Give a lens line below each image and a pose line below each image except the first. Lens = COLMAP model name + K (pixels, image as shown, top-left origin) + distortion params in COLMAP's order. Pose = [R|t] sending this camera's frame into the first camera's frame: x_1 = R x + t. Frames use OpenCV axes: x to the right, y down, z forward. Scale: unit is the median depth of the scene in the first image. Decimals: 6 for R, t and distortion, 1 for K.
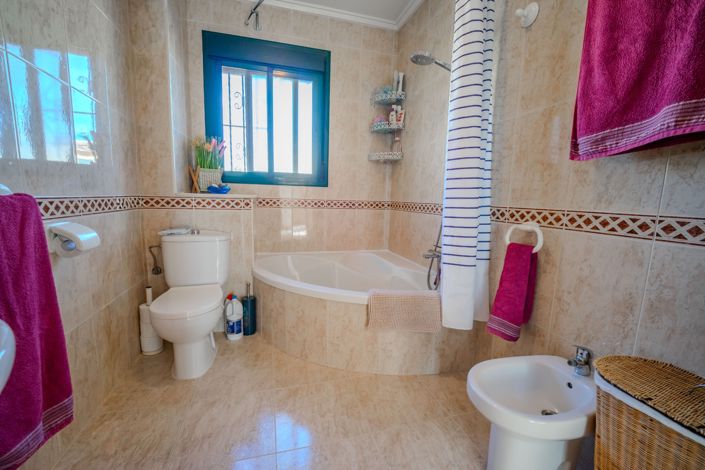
lens RADIAL K [[292.0, 0, 353.3], [0, 292.0, 235.6], [0, 0, 1]] dist [0.001576, -0.006804]
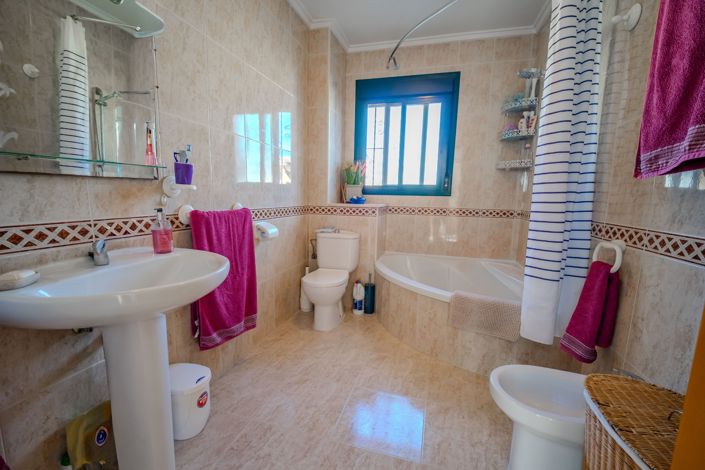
lens RADIAL K [[292.0, 0, 352.3], [0, 292.0, 234.0], [0, 0, 1]] dist [0.001576, -0.006804]
pose [[0.852209, 0.058333, -0.519940, 0.271554], [-0.067108, 0.997744, 0.001945, -0.008498], [0.518880, 0.033234, 0.854201, -0.170080]]
